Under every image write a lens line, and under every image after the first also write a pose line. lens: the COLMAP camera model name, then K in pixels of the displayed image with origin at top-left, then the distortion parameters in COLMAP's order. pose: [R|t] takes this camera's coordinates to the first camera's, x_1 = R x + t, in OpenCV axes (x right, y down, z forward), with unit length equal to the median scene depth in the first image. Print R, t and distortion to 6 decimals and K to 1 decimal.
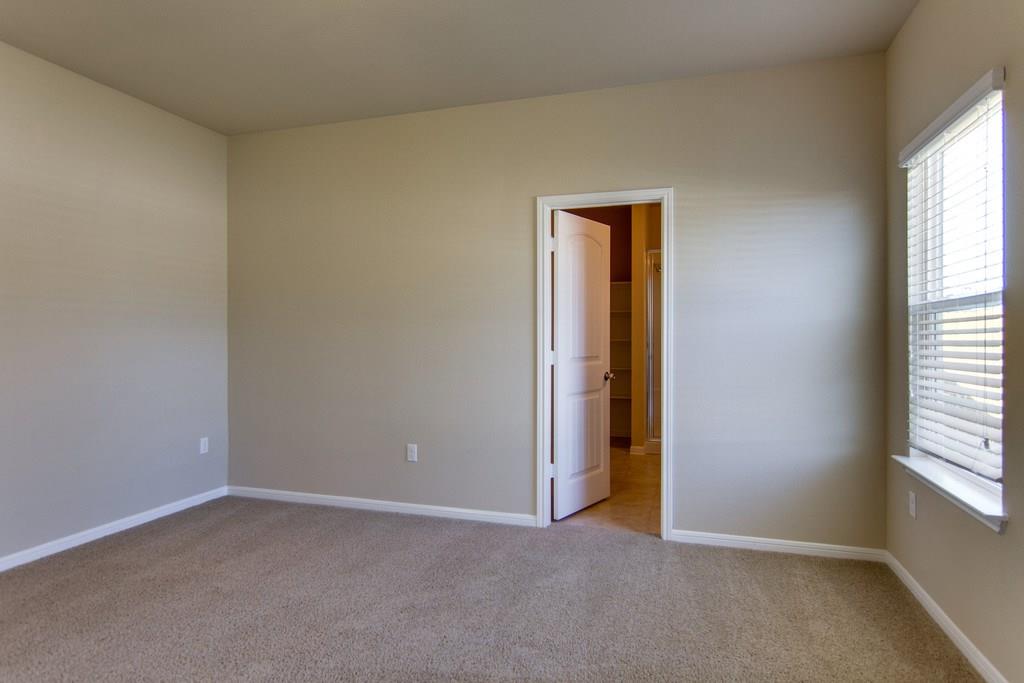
lens RADIAL K [[574.9, 0, 509.7], [0, 574.9, 342.8], [0, 0, 1]] dist [0.000977, 0.001536]
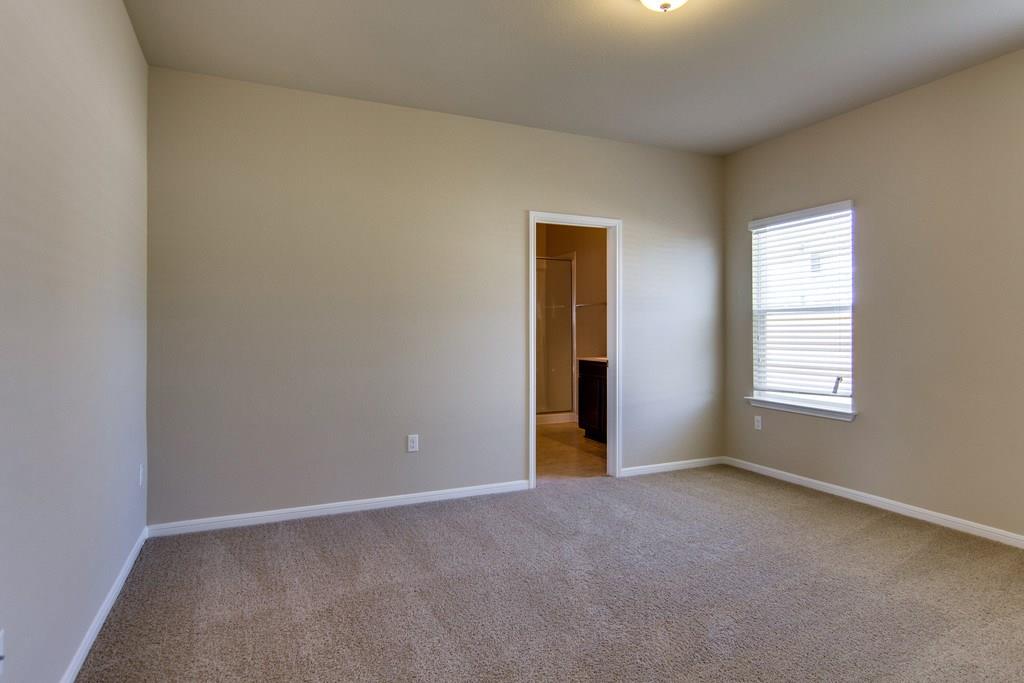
lens RADIAL K [[574.9, 0, 509.7], [0, 574.9, 342.8], [0, 0, 1]] dist [0.000977, 0.001536]
pose [[0.743478, -0.014015, 0.668614, -0.991194], [0.009529, 0.999901, 0.010363, 0.007801], [-0.668693, -0.001333, 0.743538, 0.187436]]
